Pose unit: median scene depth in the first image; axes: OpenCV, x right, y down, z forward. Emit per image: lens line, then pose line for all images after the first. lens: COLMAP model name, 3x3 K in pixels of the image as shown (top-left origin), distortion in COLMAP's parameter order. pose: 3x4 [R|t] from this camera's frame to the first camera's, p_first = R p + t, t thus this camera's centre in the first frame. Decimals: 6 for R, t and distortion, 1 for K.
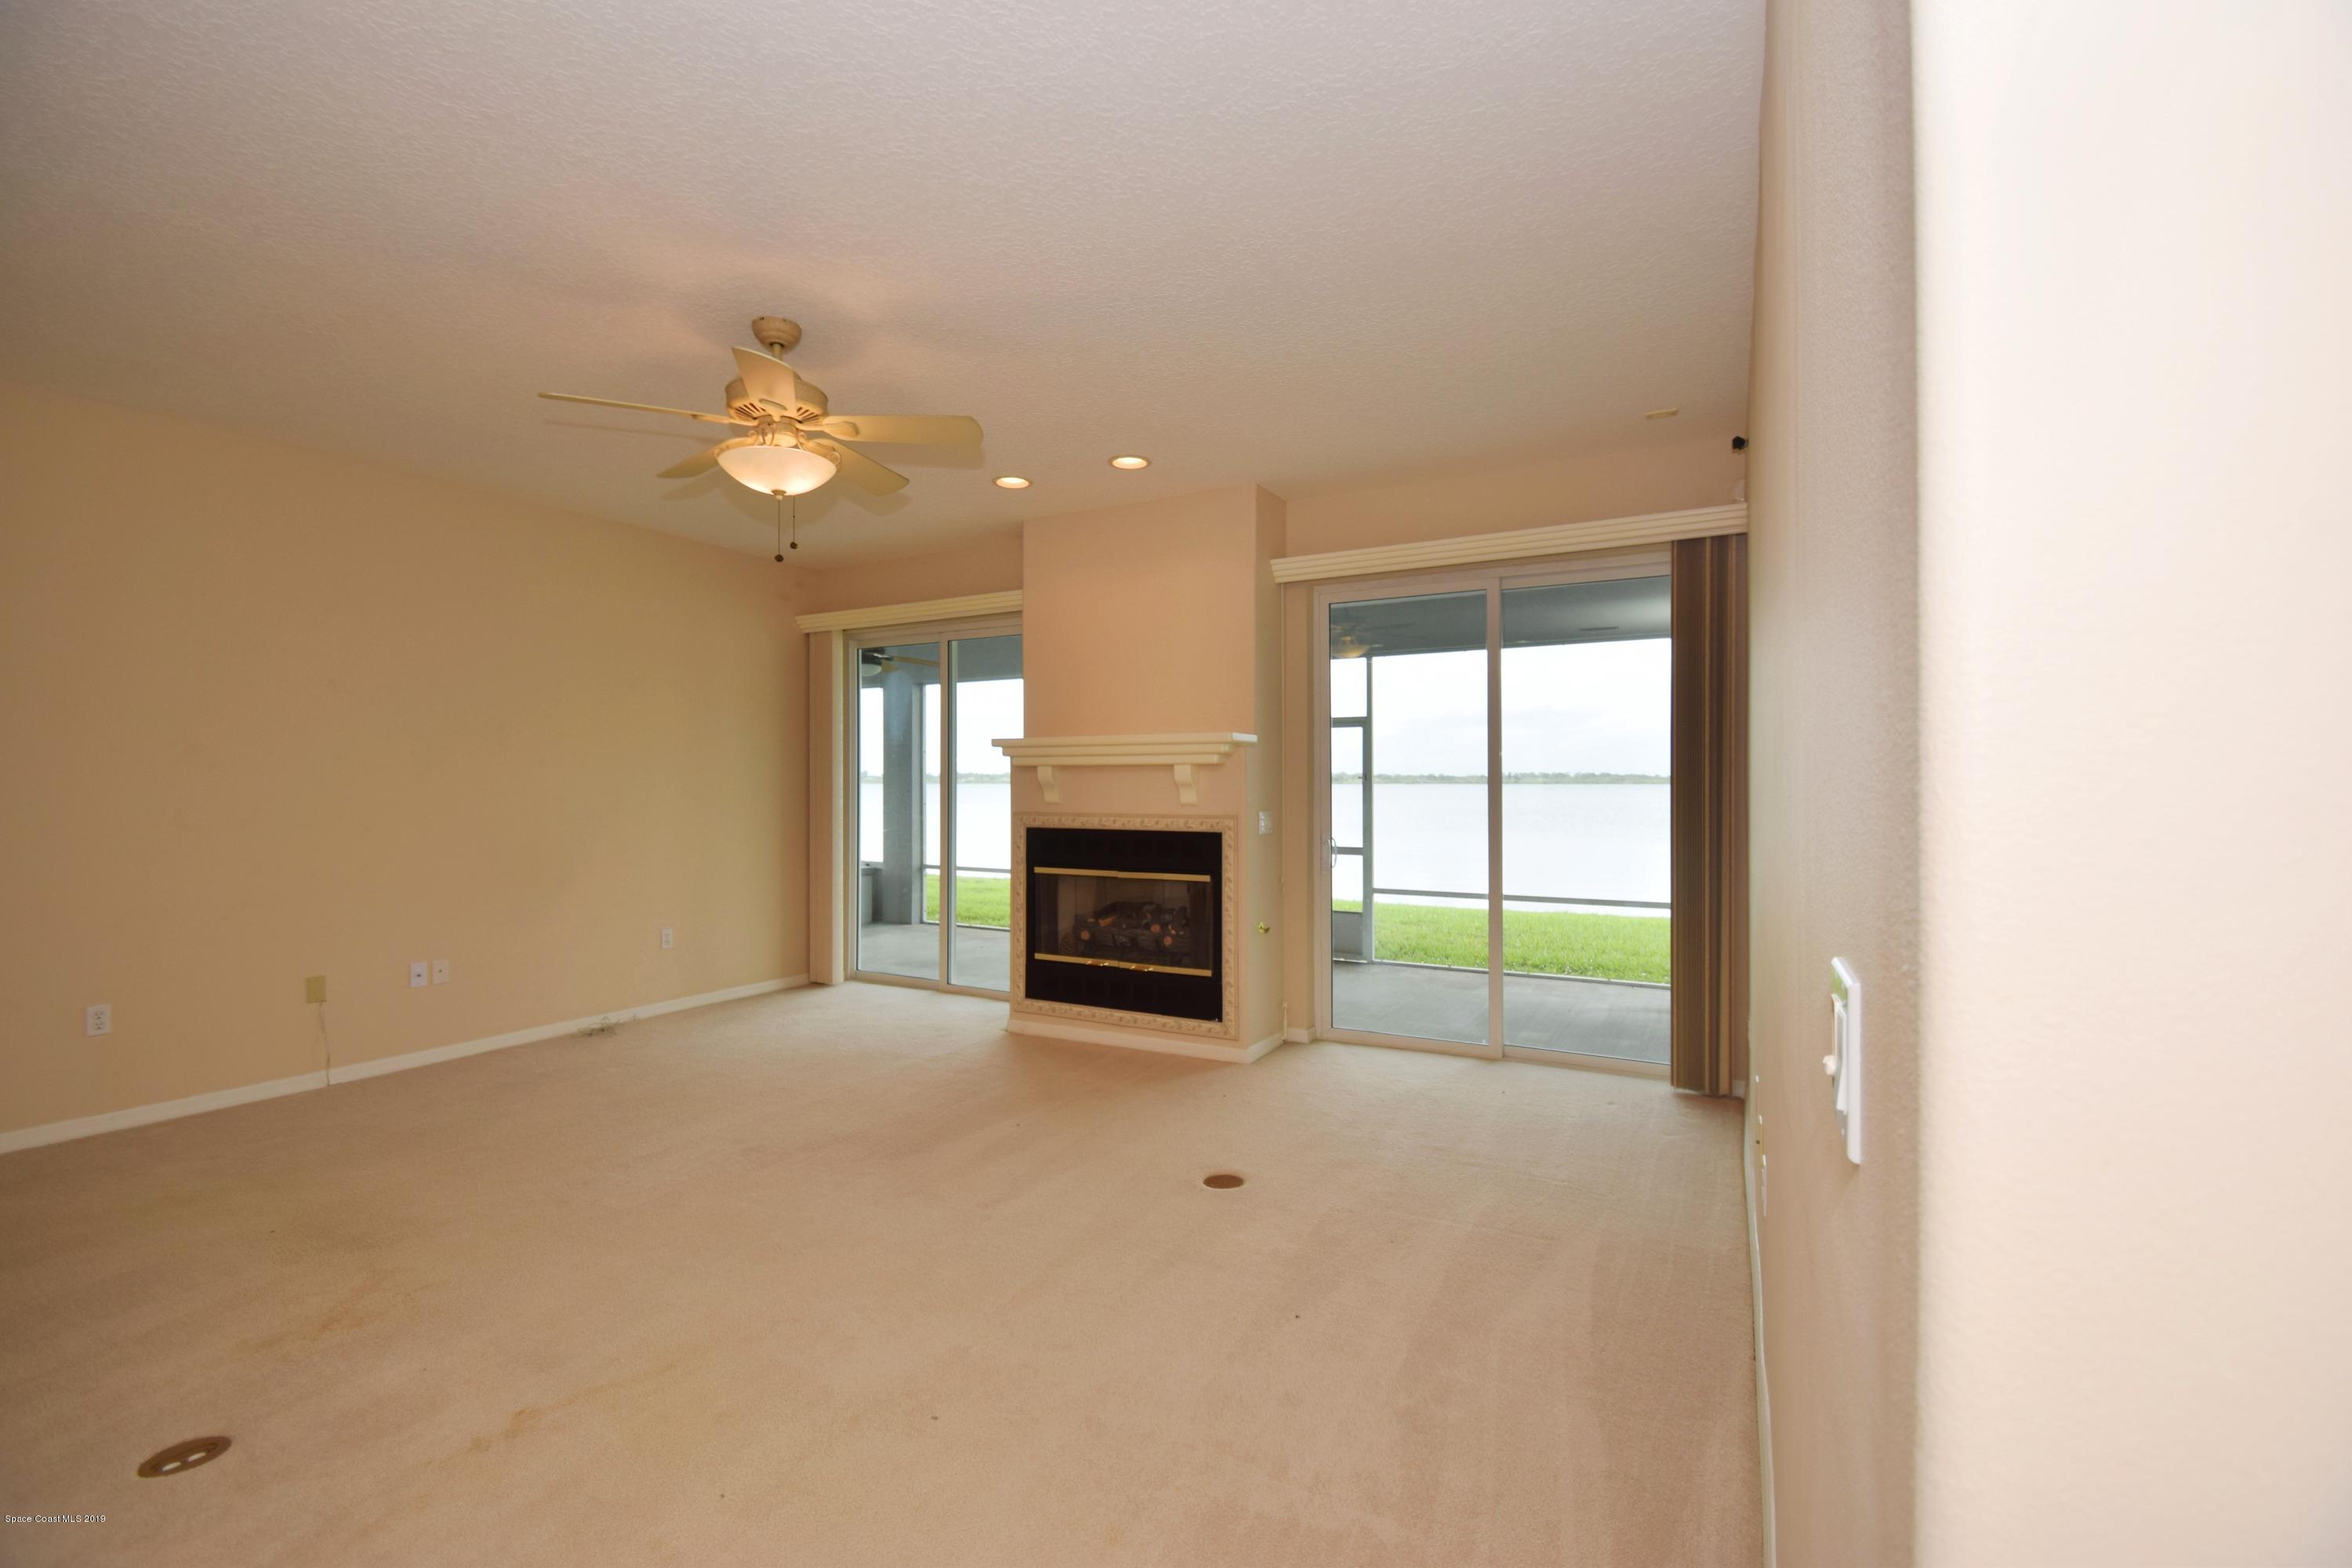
lens RADIAL K [[1032.2, 0, 1157.3], [0, 1032.2, 774.4], [0, 0, 1]] dist [-0.000213, -0.000058]
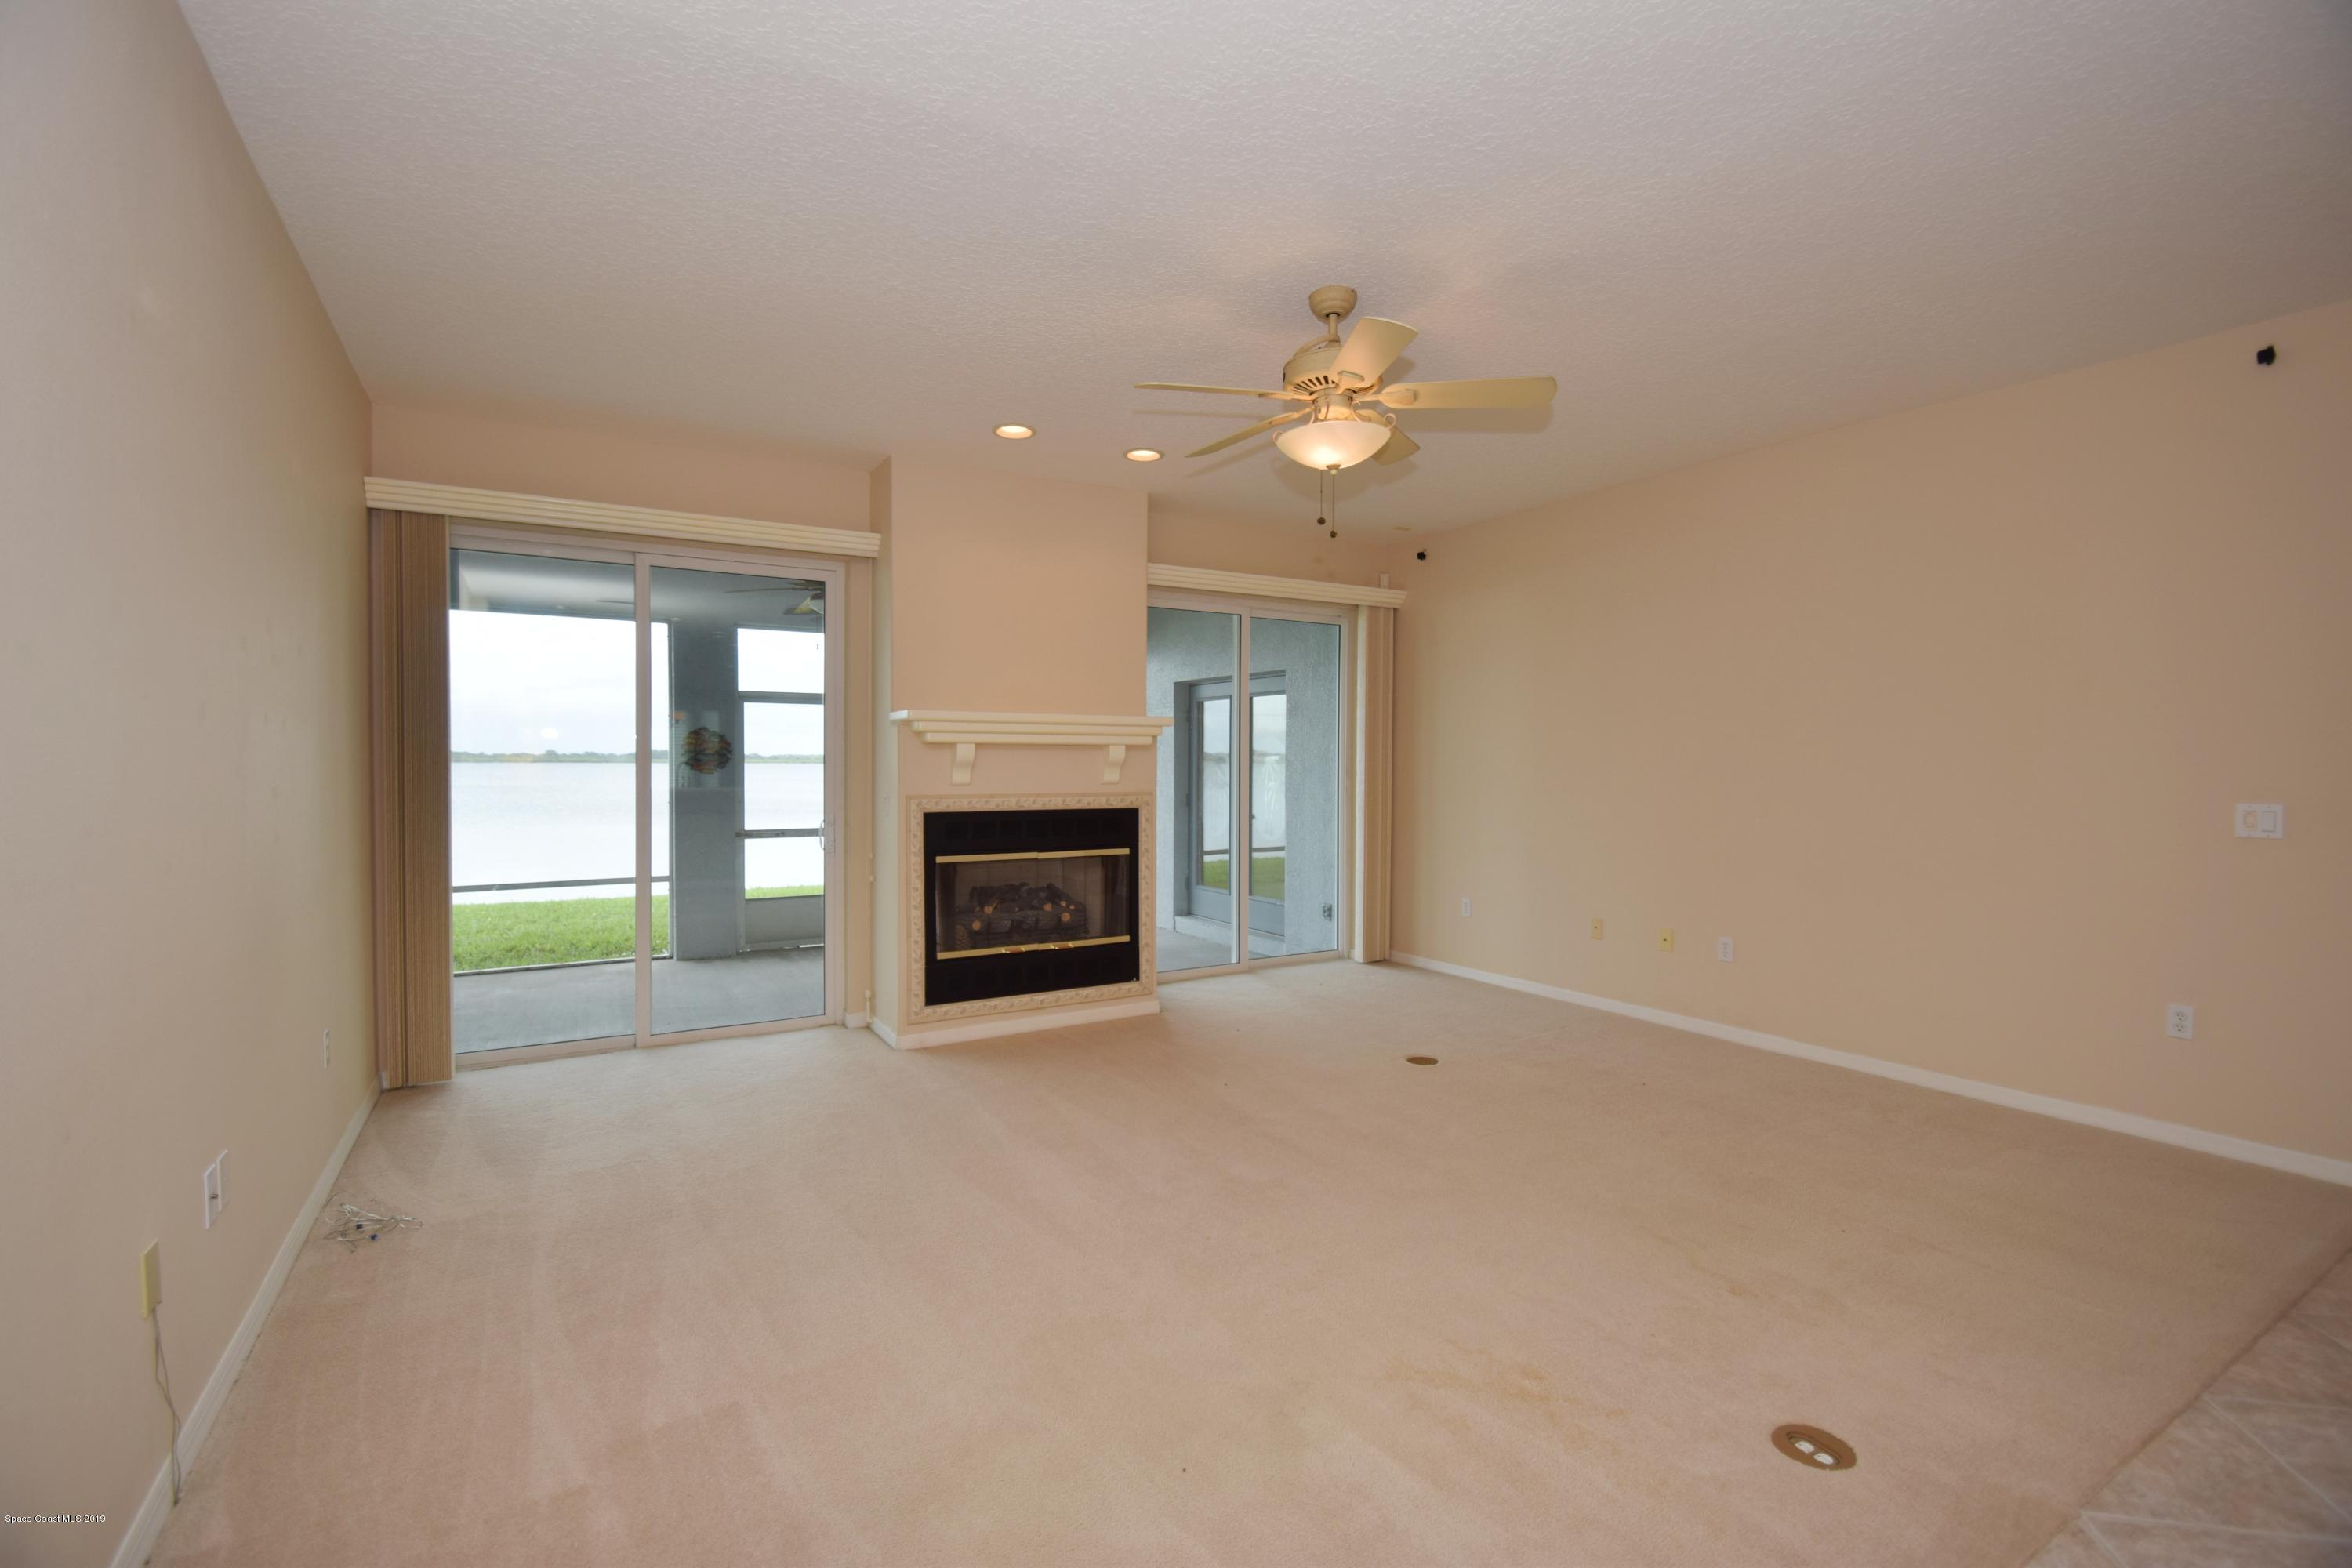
lens RADIAL K [[1005.5, 0, 1114.1], [0, 1005.5, 789.4], [0, 0, 1]] dist [0.000603, -0.000007]
pose [[0.526403, -0.019778, 0.850005, -0.813952], [-0.009919, 0.999519, 0.029399, 0.005519], [-0.850177, -0.023907, 0.525953, 0.442634]]
